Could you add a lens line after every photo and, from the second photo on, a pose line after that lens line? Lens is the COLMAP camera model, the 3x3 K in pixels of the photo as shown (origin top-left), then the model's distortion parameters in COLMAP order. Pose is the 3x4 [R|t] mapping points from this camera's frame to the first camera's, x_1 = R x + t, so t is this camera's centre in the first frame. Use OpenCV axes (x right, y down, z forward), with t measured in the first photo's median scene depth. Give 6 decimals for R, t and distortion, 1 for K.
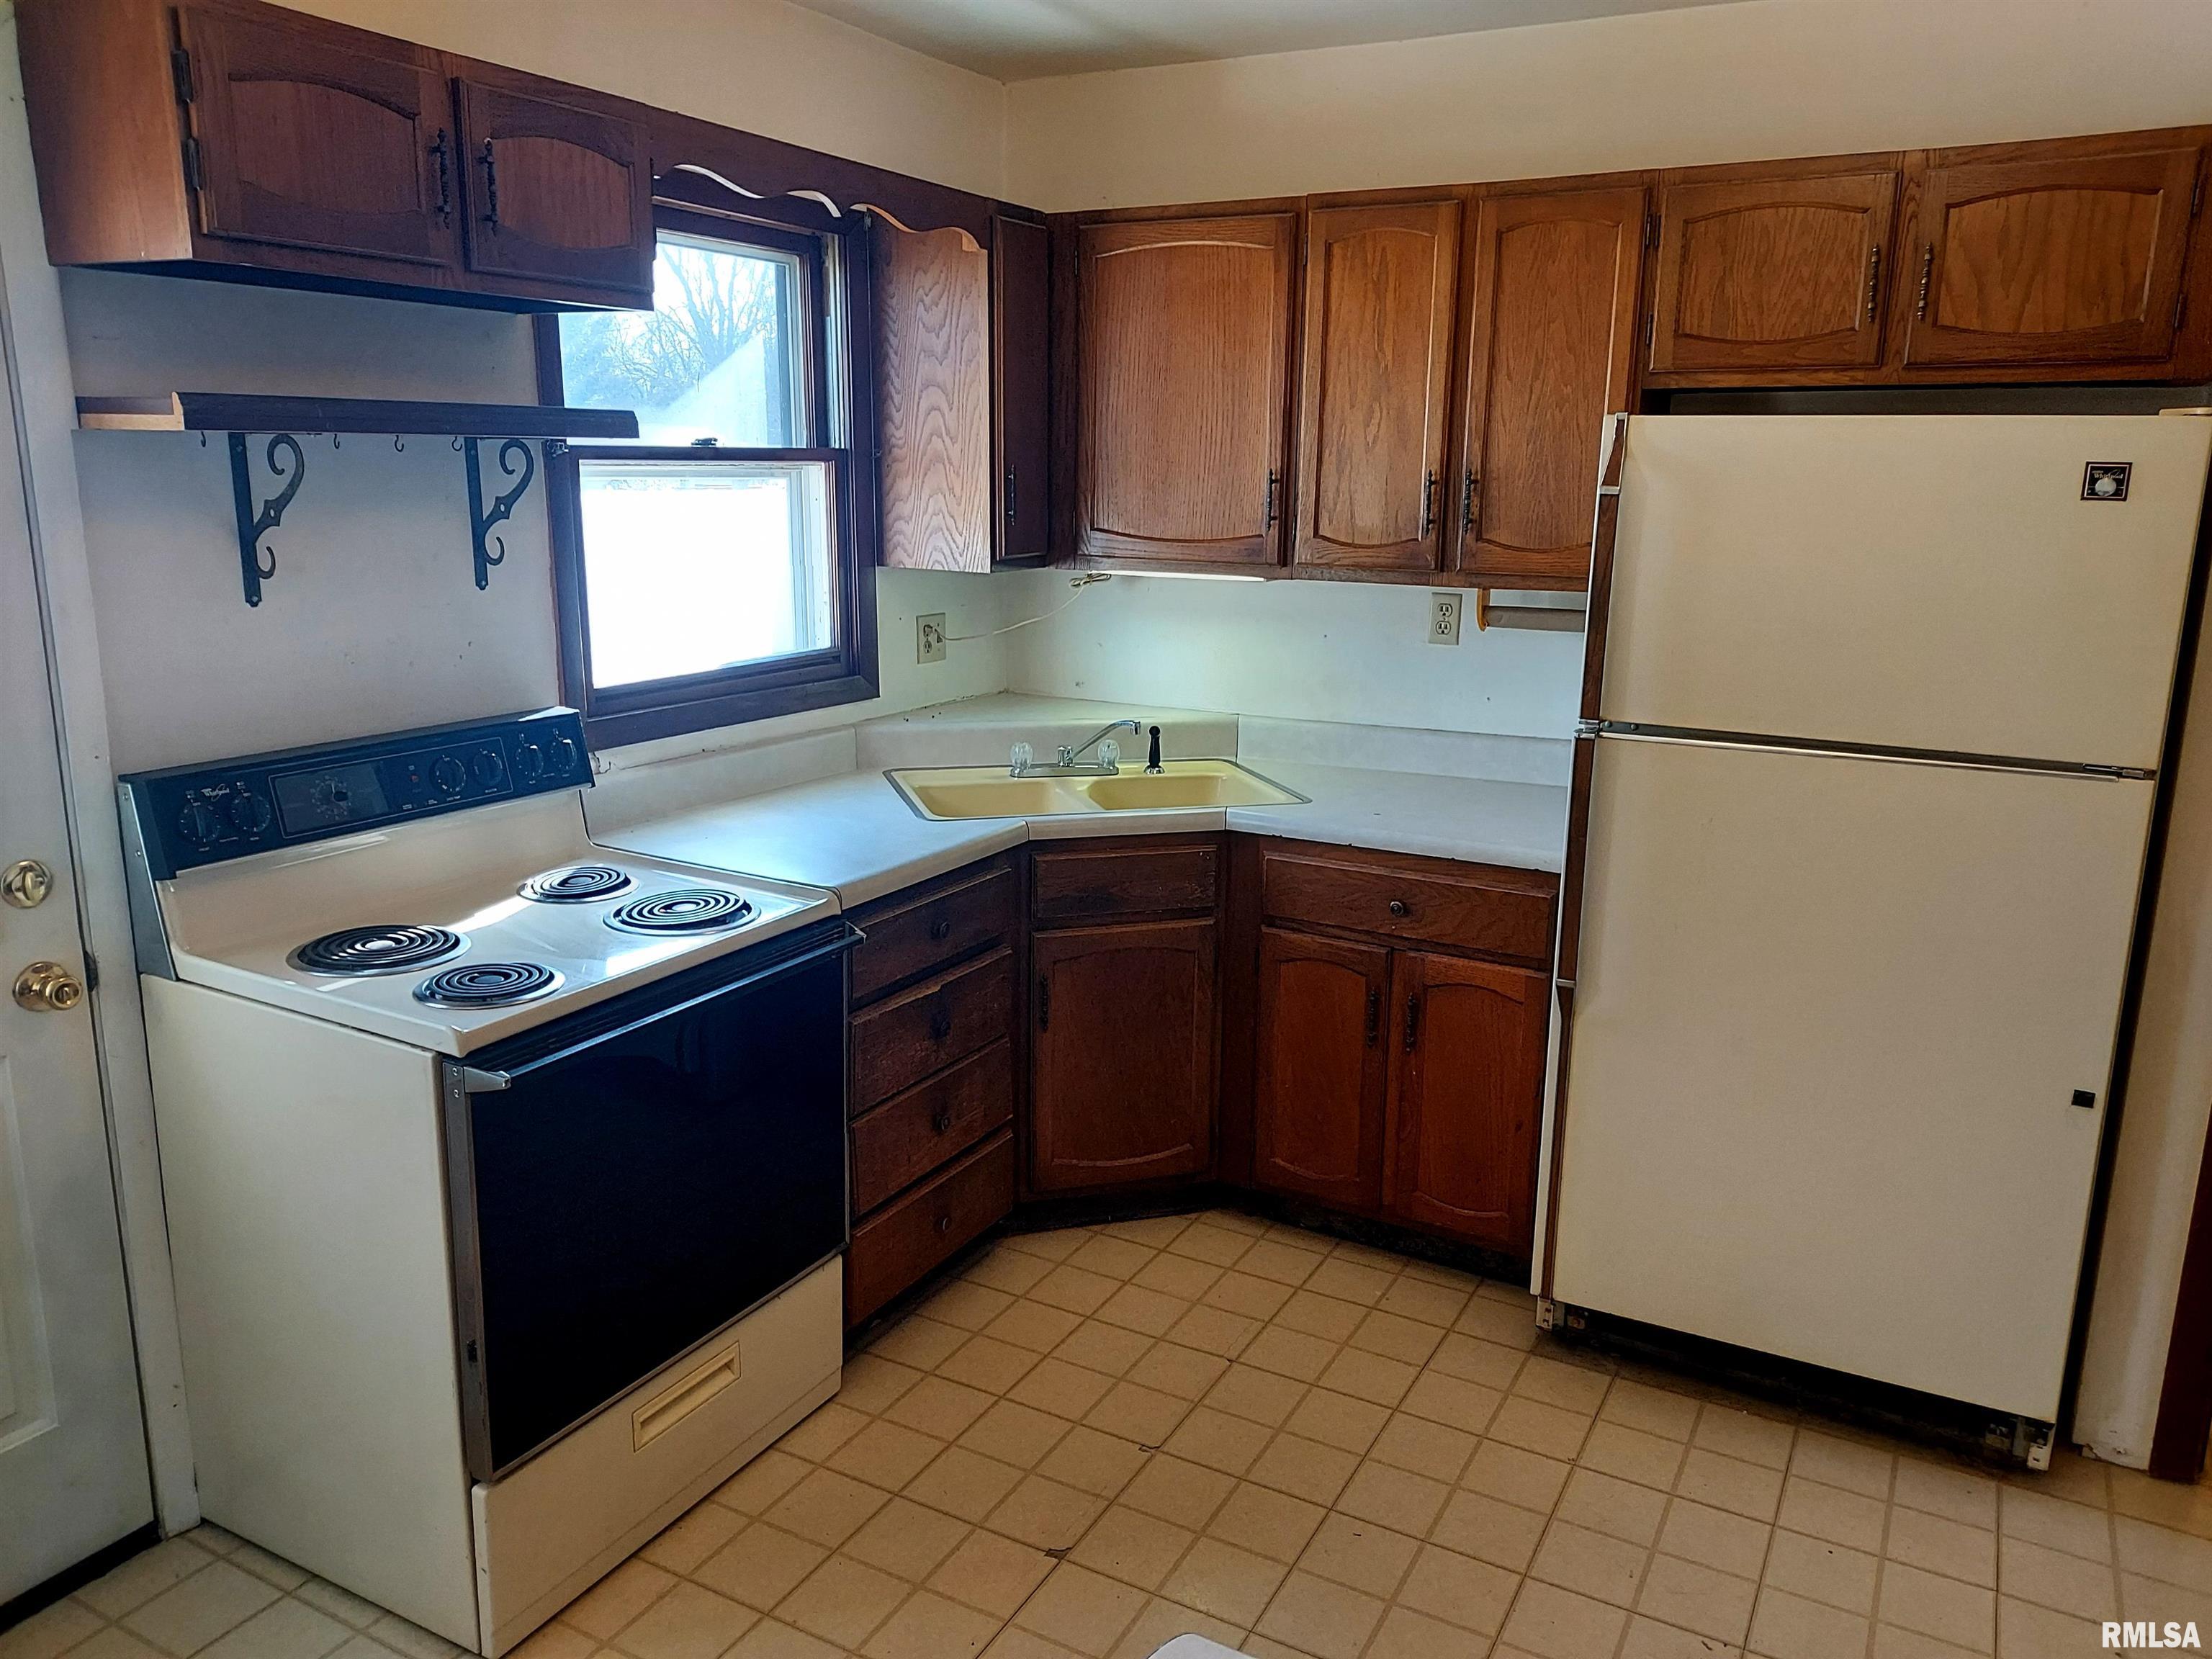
lens RADIAL K [[1635.4, 0, 1106.0], [0, 1635.4, 829.5], [0, 0, 1]] dist [0.056749, -0.057181]
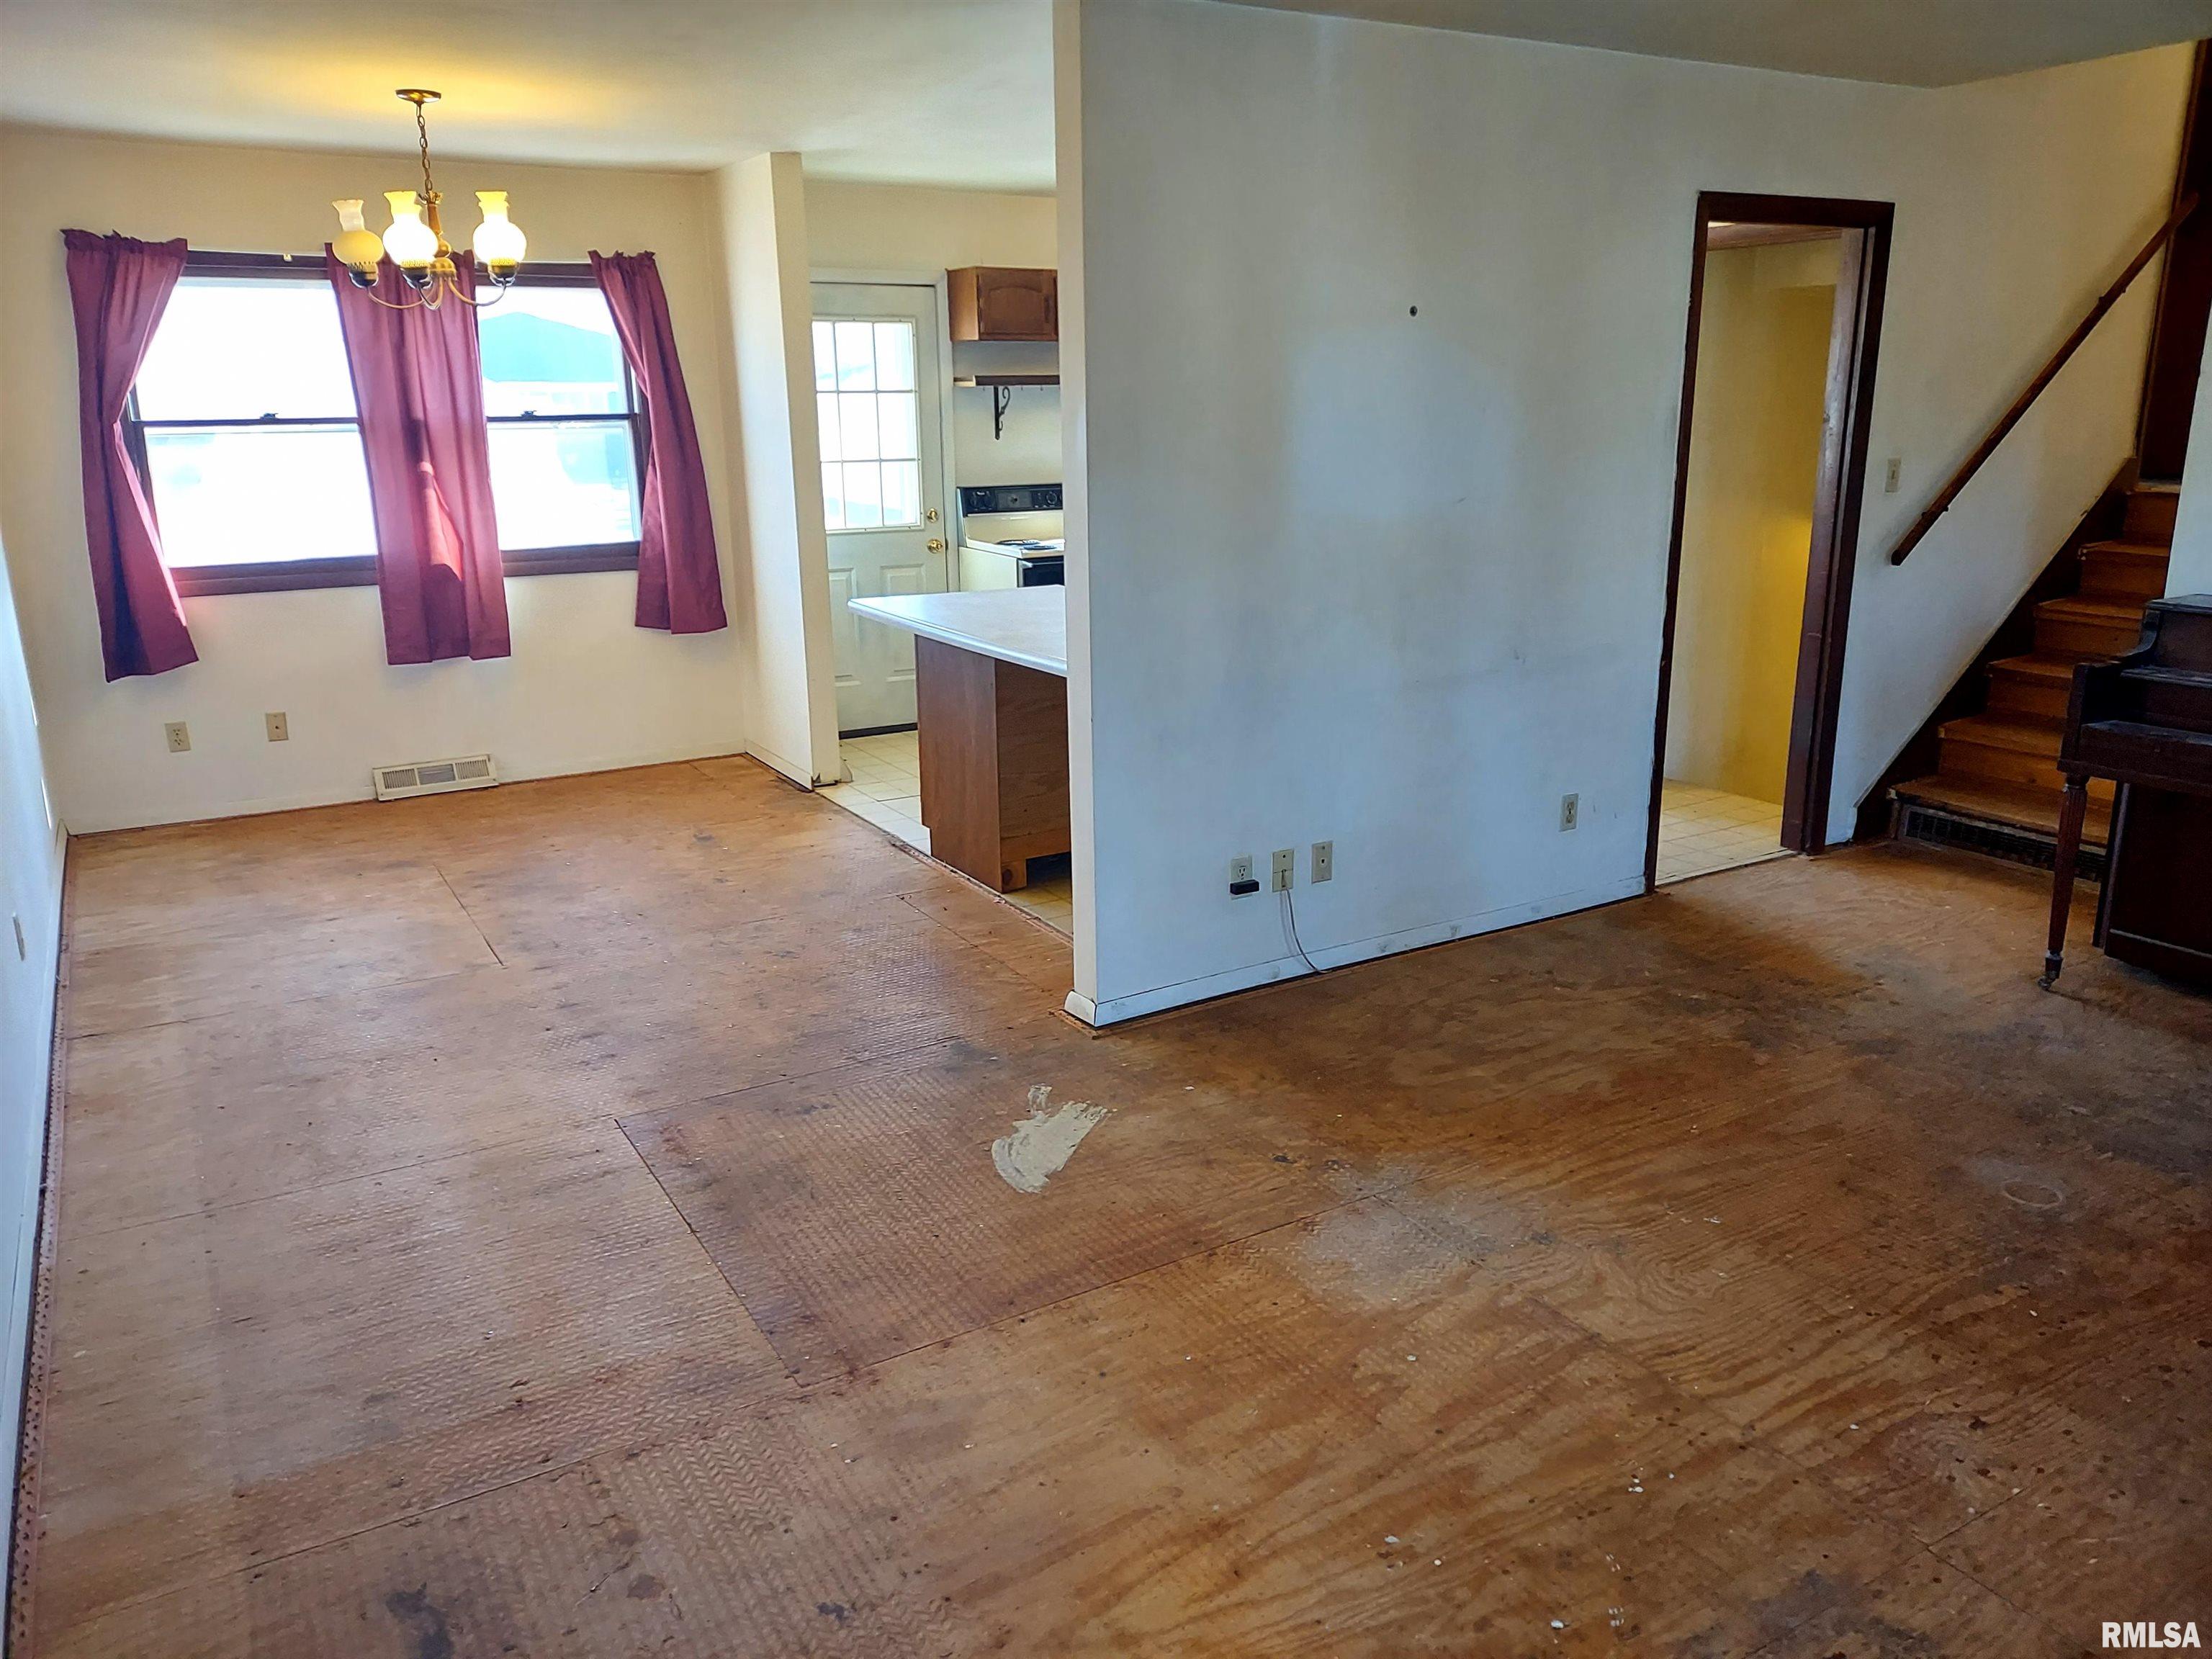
lens RADIAL K [[1626.2, 0, 1106.0], [0, 1626.2, 829.5], [0, 0, 1]] dist [0.069582, -0.053695]
pose [[0.864489, 0.107534, -0.491015, 1.097826], [-0.086927, 0.994113, 0.064671, 0.331117], [0.495079, -0.013225, 0.868747, -1.401833]]
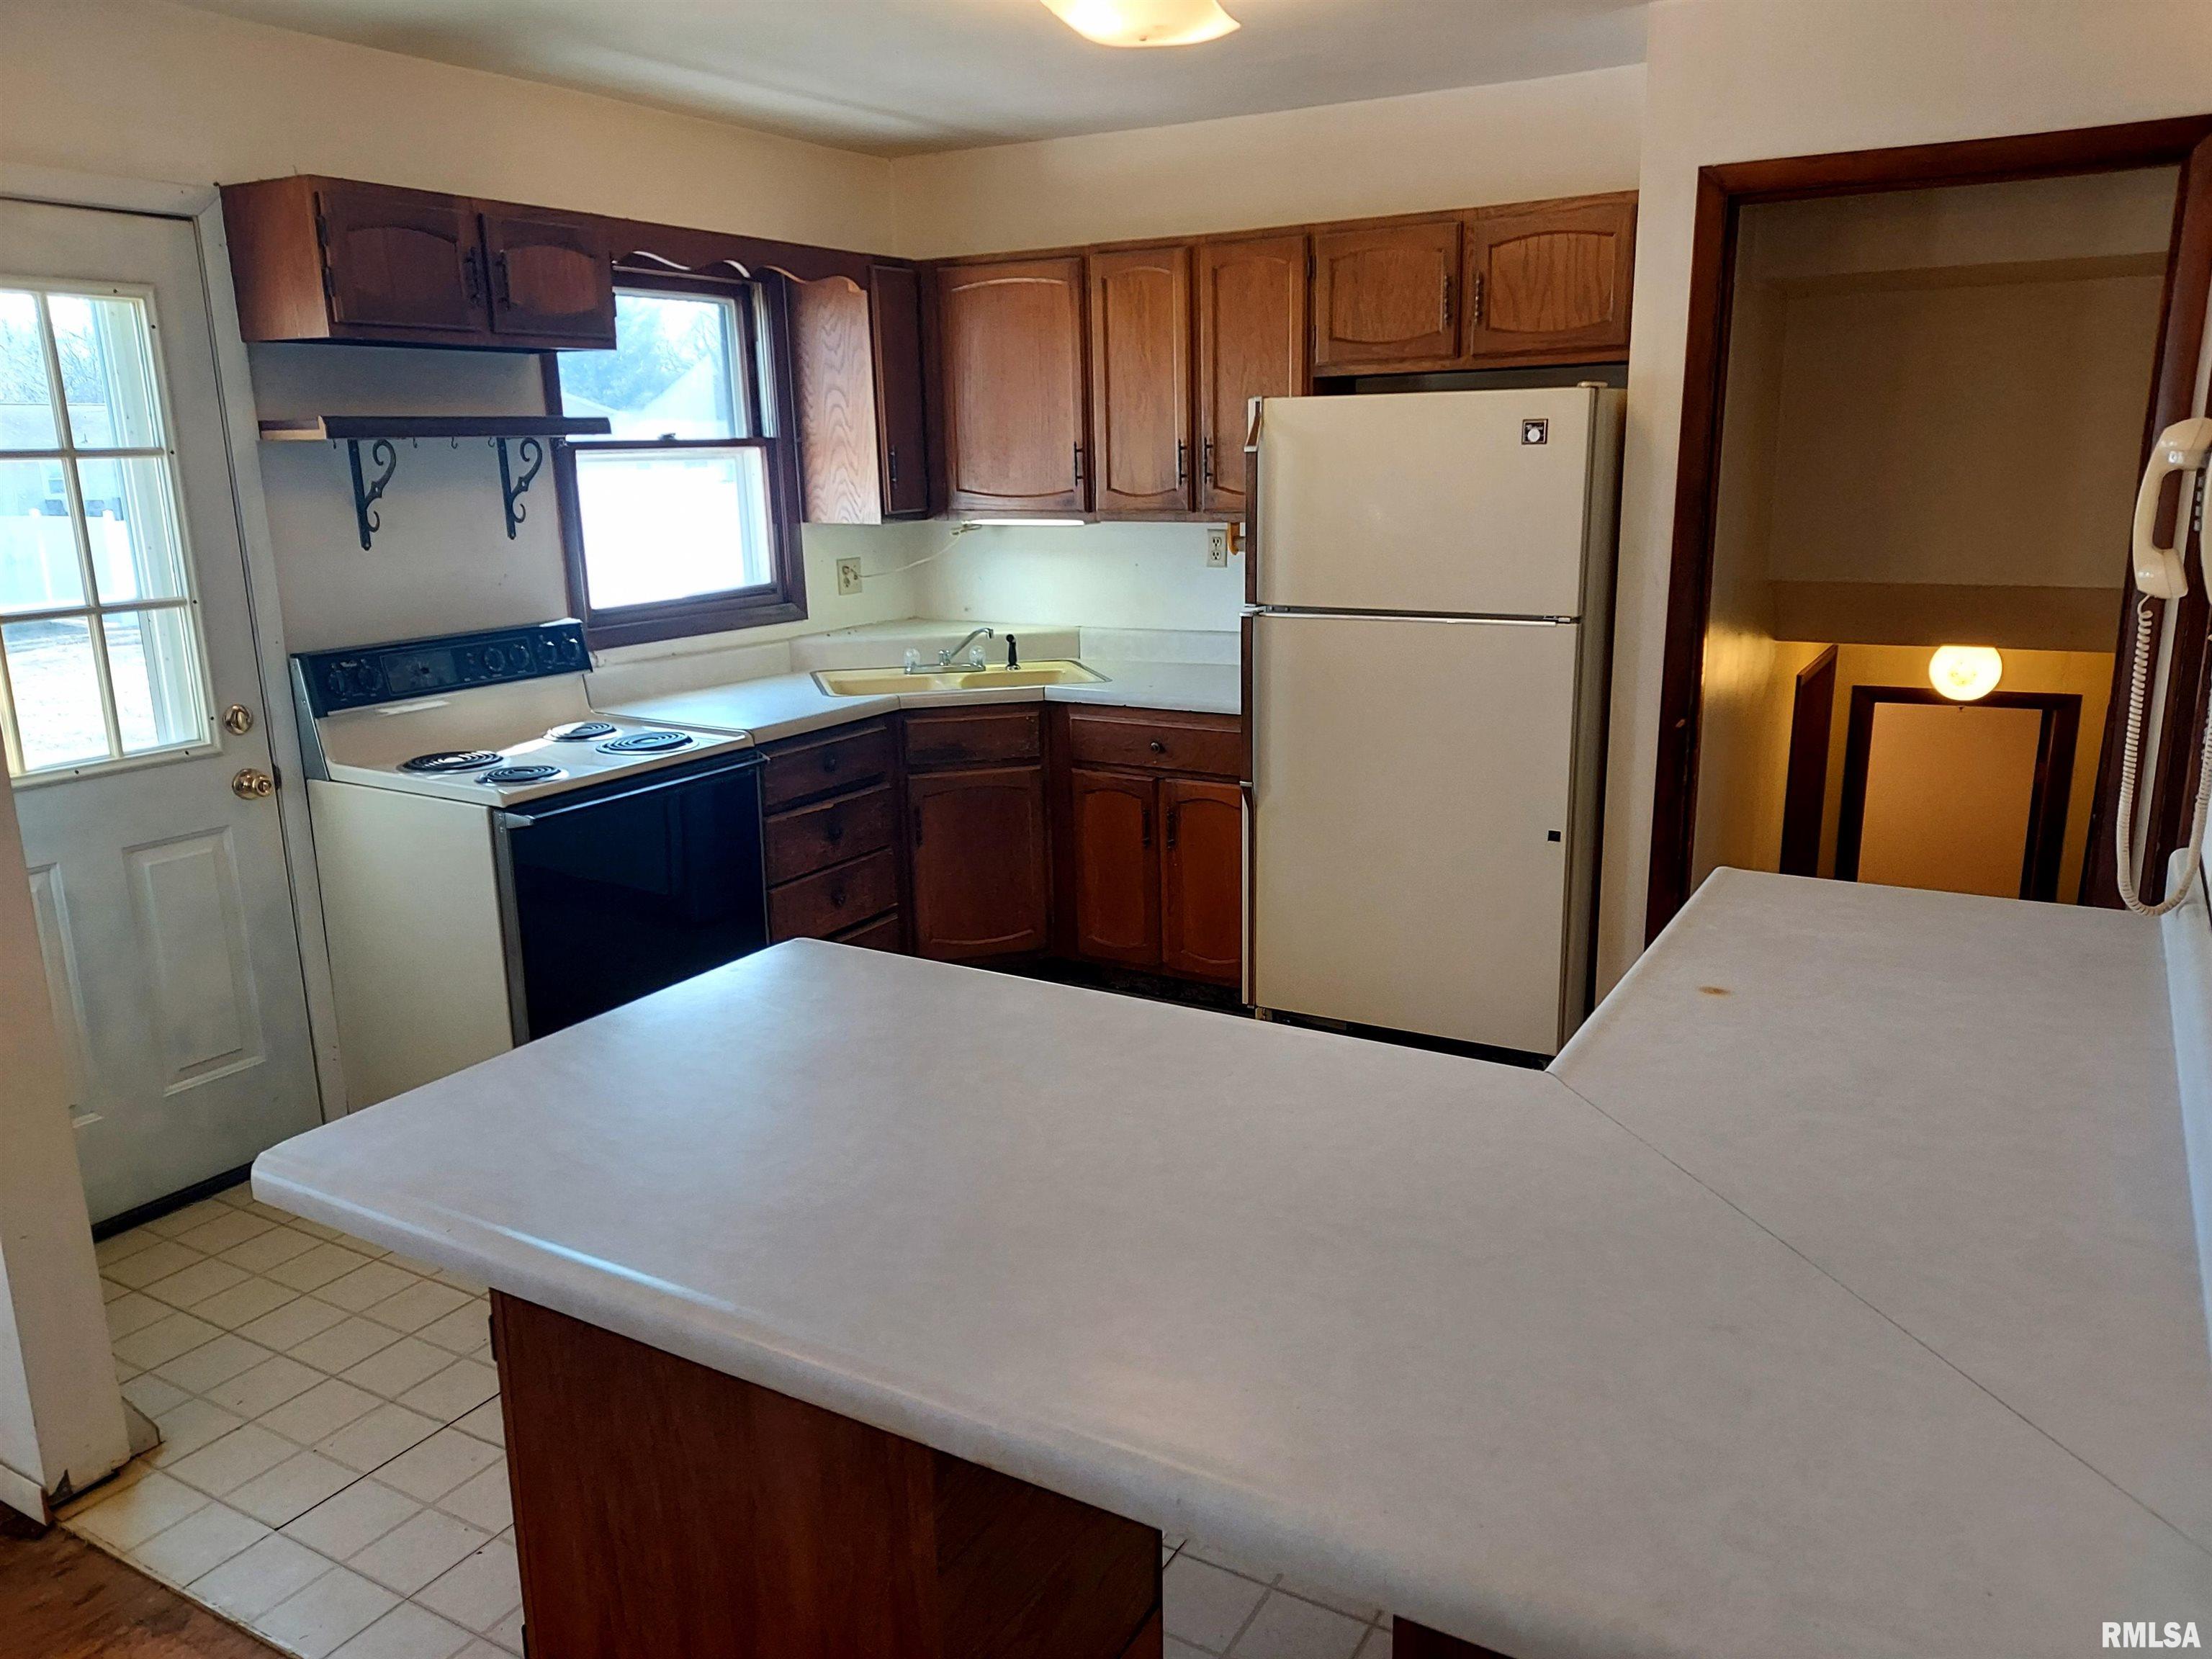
lens RADIAL K [[1626.2, 0, 1106.0], [0, 1626.2, 829.5], [0, 0, 1]] dist [0.069582, -0.053695]
pose [[0.999052, -0.026778, -0.034324, 0.192153], [0.027221, 0.999551, 0.012496, 0.106826], [0.033974, -0.013419, 0.999333, -0.447775]]
